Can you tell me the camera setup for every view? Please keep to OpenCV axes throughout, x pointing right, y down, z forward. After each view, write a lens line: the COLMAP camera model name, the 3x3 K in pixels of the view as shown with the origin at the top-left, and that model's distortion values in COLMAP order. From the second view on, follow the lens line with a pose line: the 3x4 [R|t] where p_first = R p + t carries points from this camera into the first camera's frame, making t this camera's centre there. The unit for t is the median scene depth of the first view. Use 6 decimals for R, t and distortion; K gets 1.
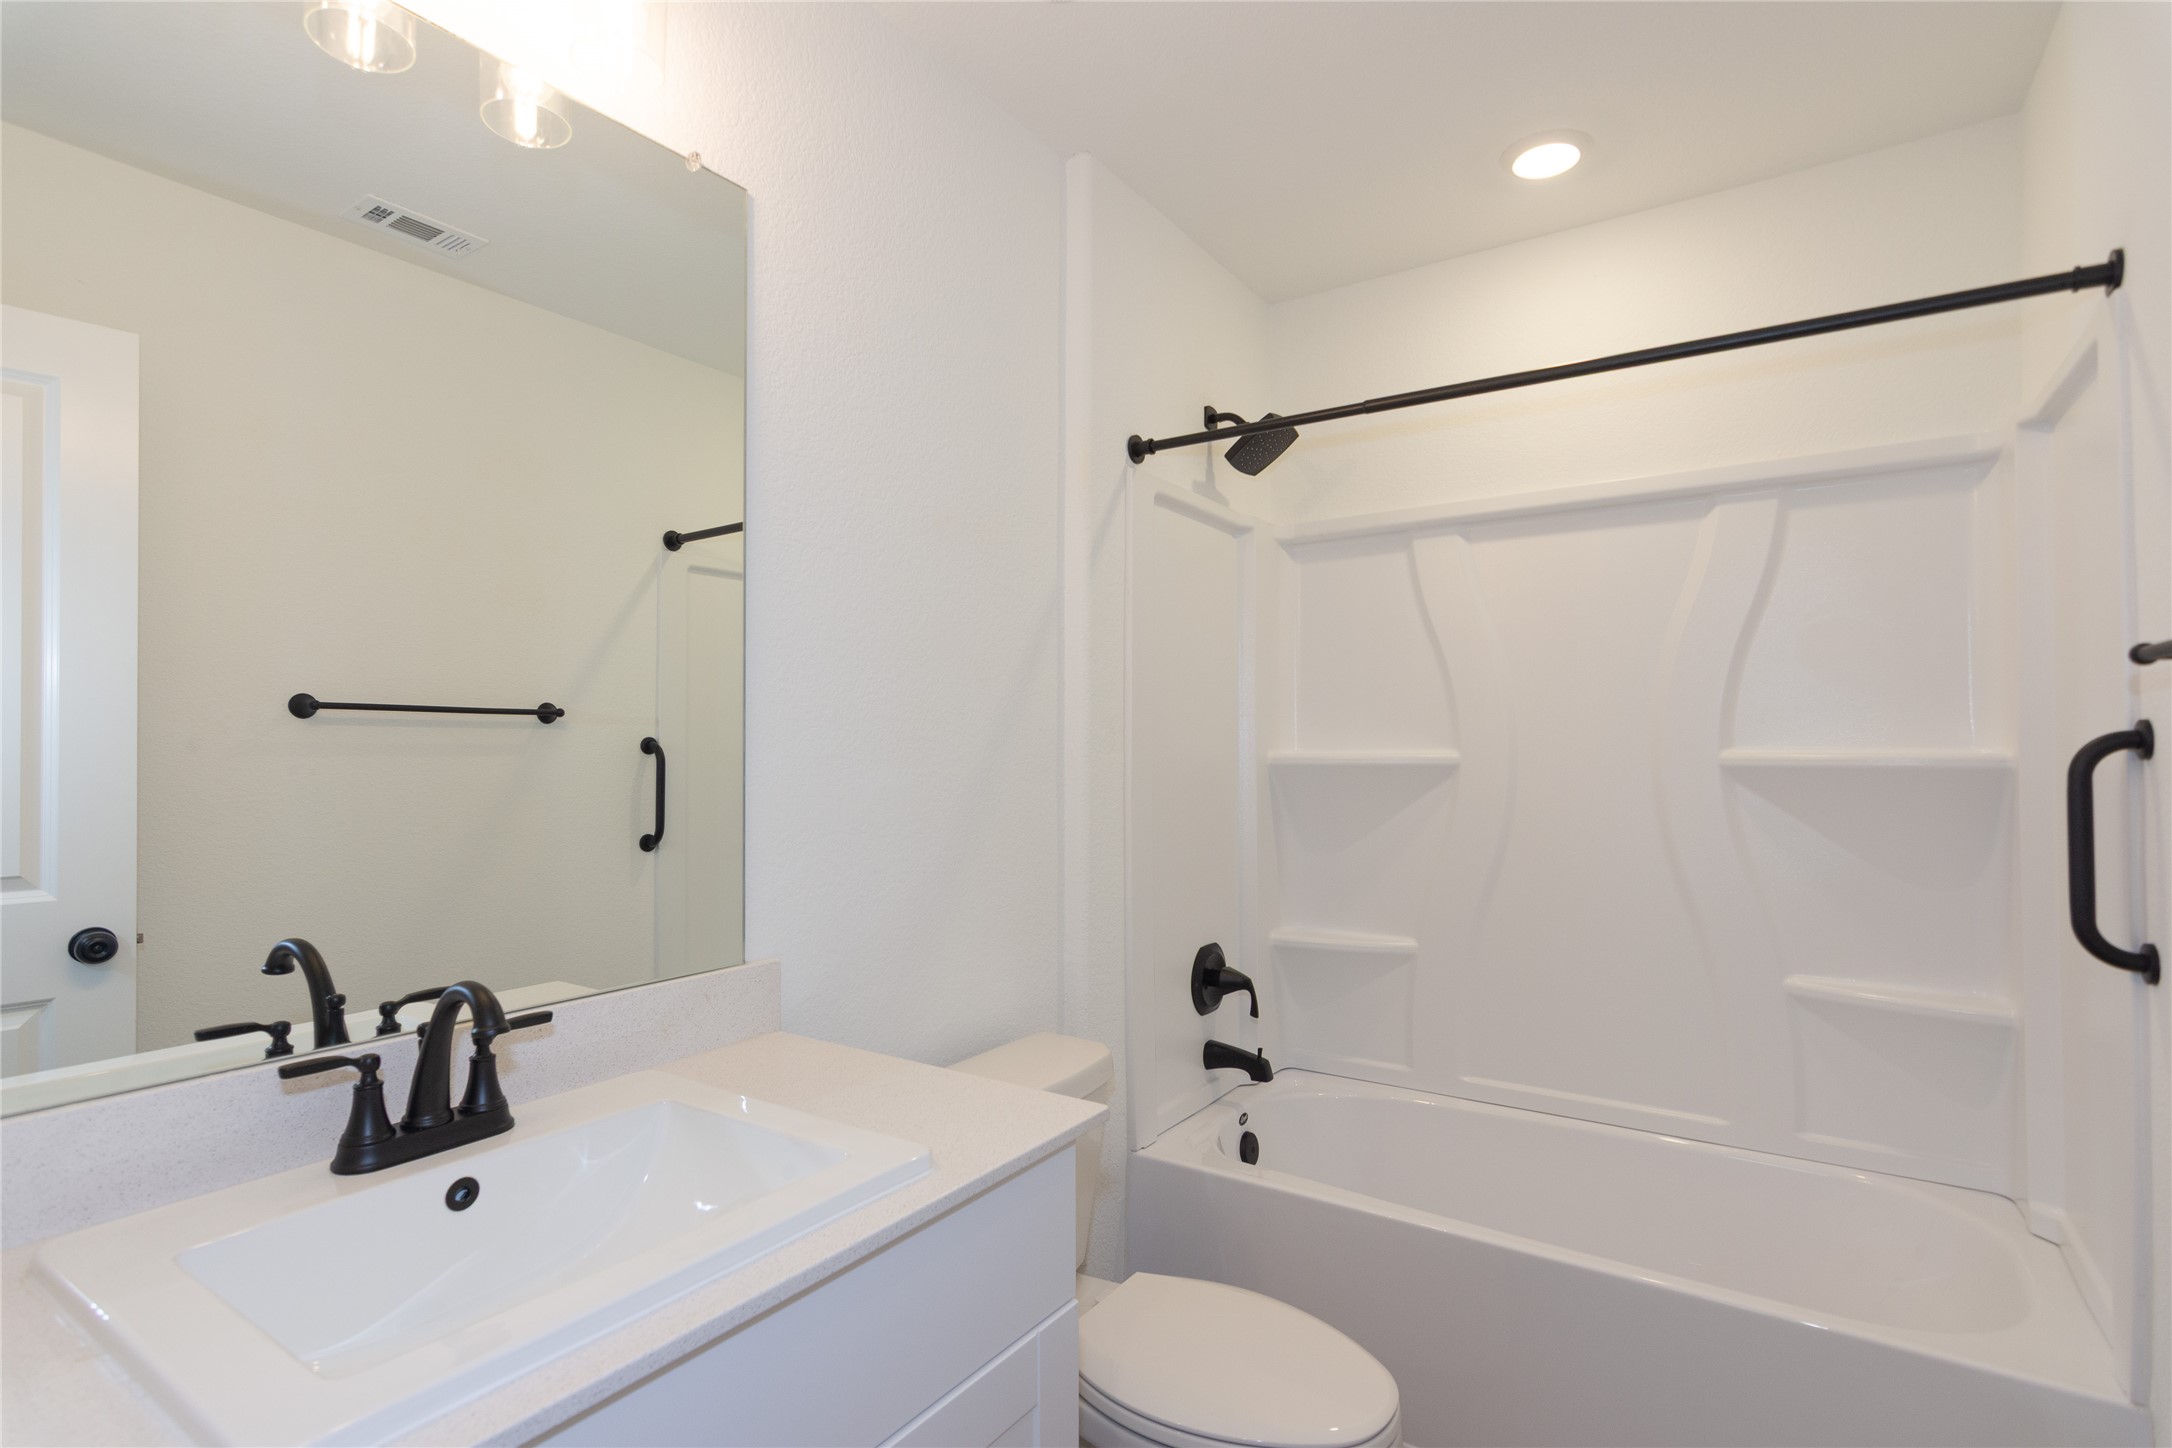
lens RADIAL K [[1051.1, 0, 1079.7], [0, 1051.1, 729.2], [0, 0, 1]] dist [0.001452, 0.000879]
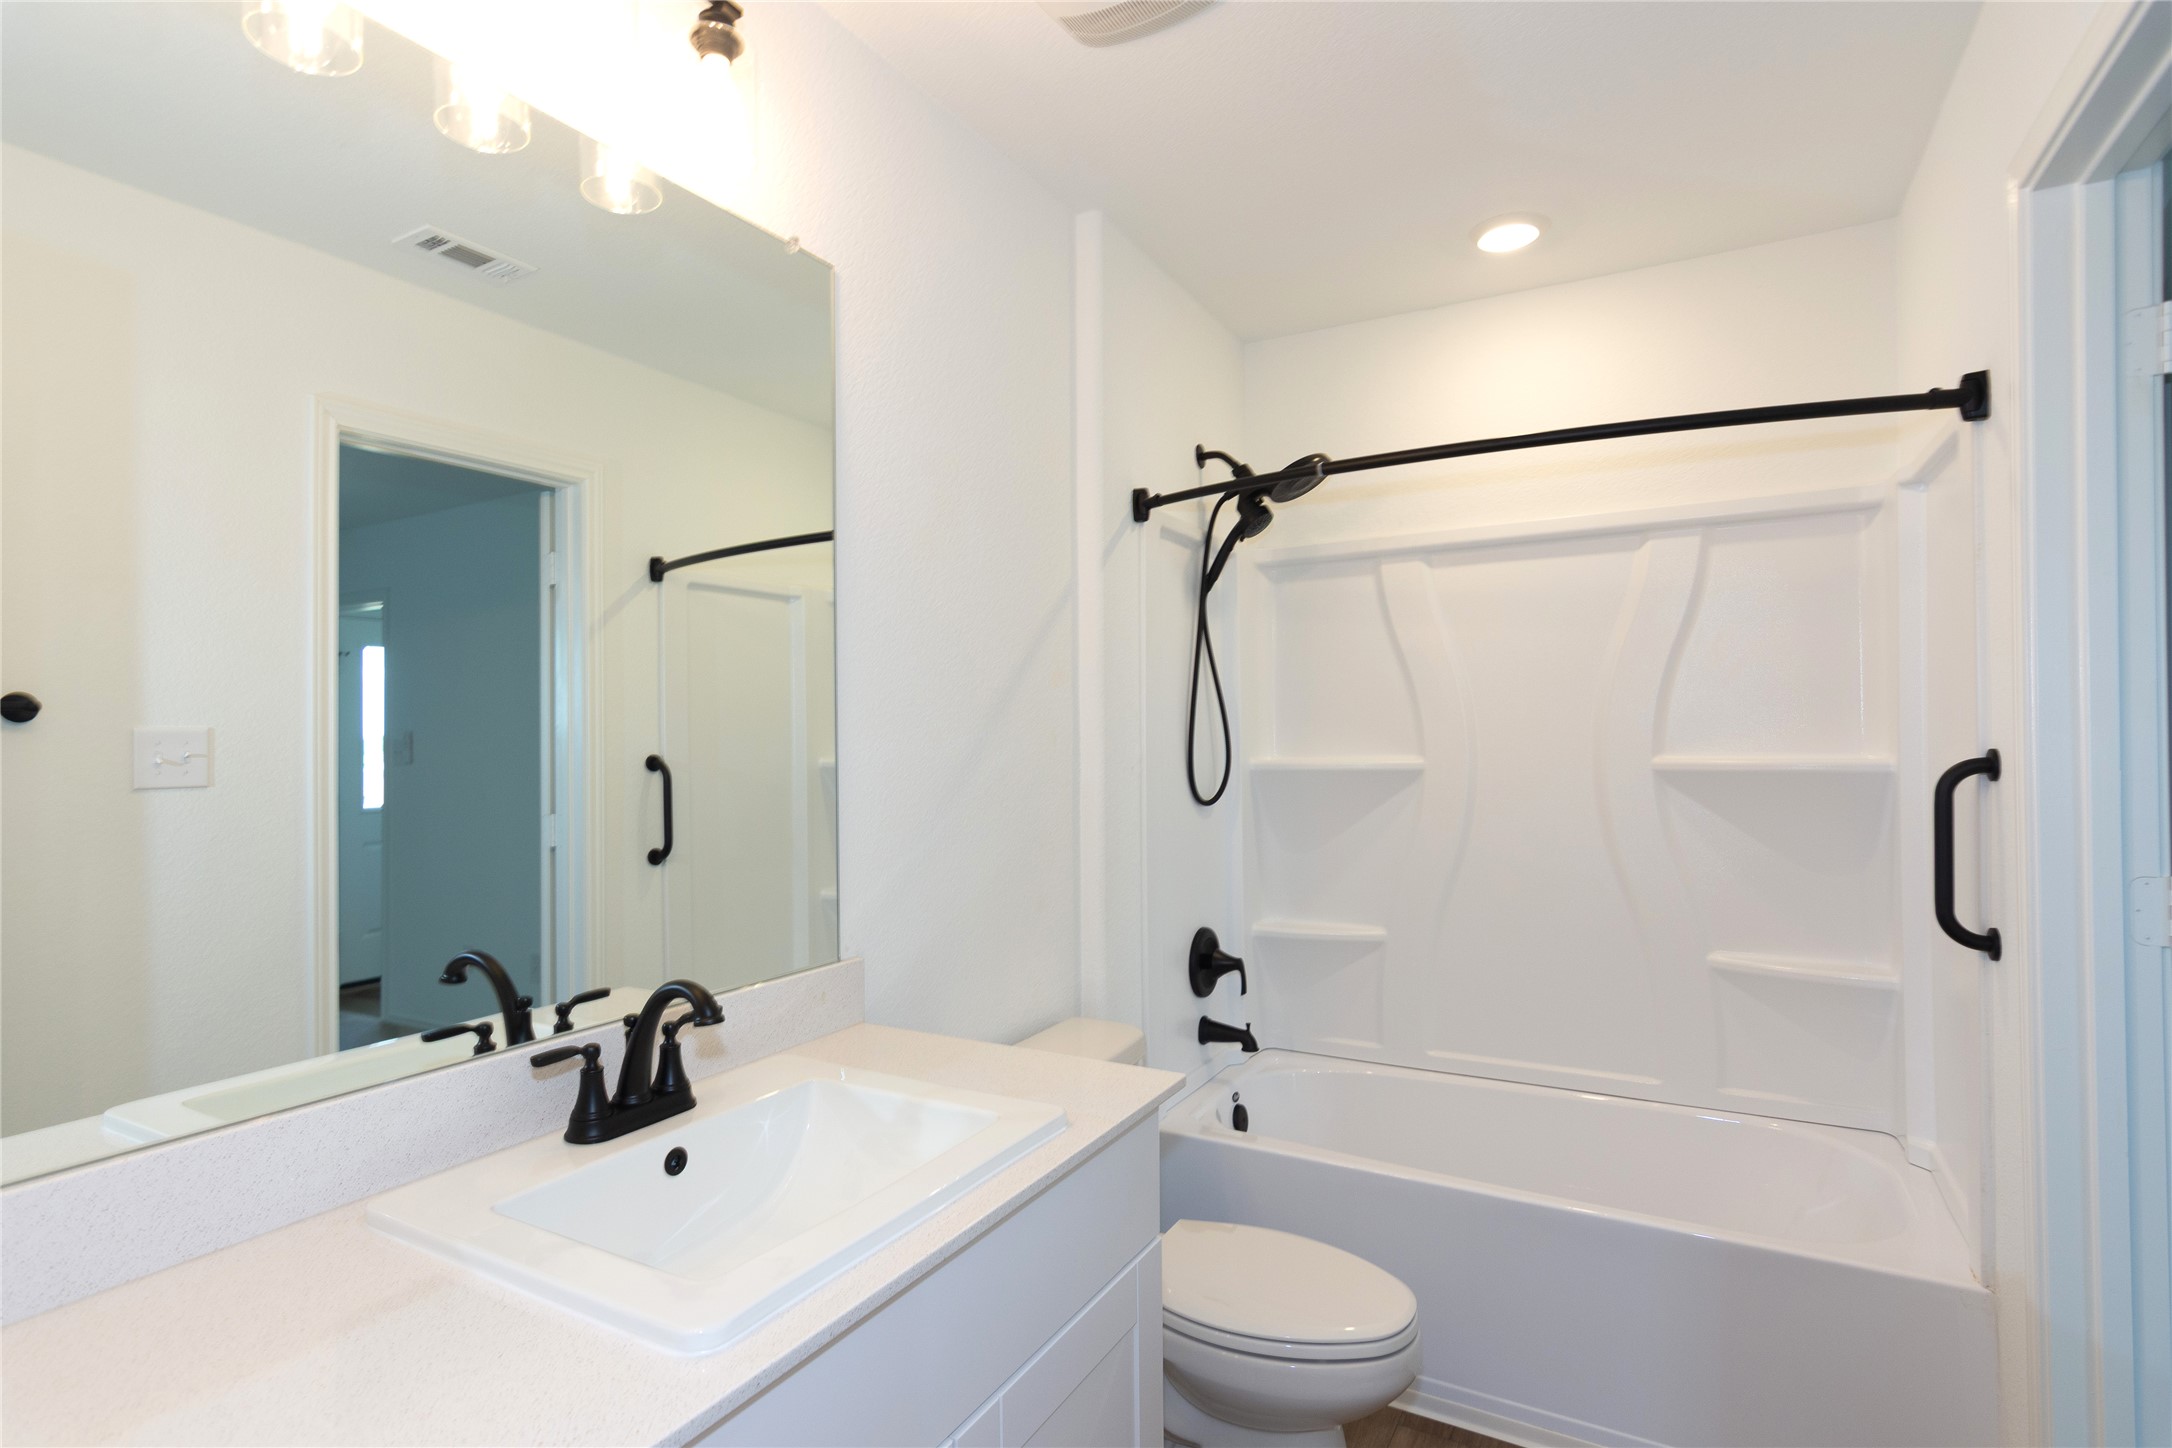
lens RADIAL K [[1070.5, 0, 1087.8], [0, 1070.5, 734.1], [0, 0, 1]] dist [0.043031, -0.032029]
pose [[0.995848, -0.009015, 0.090583, -0.136142], [0.008234, 0.999926, 0.008989, -0.024672], [-0.090658, -0.008206, 0.995848, -0.141578]]
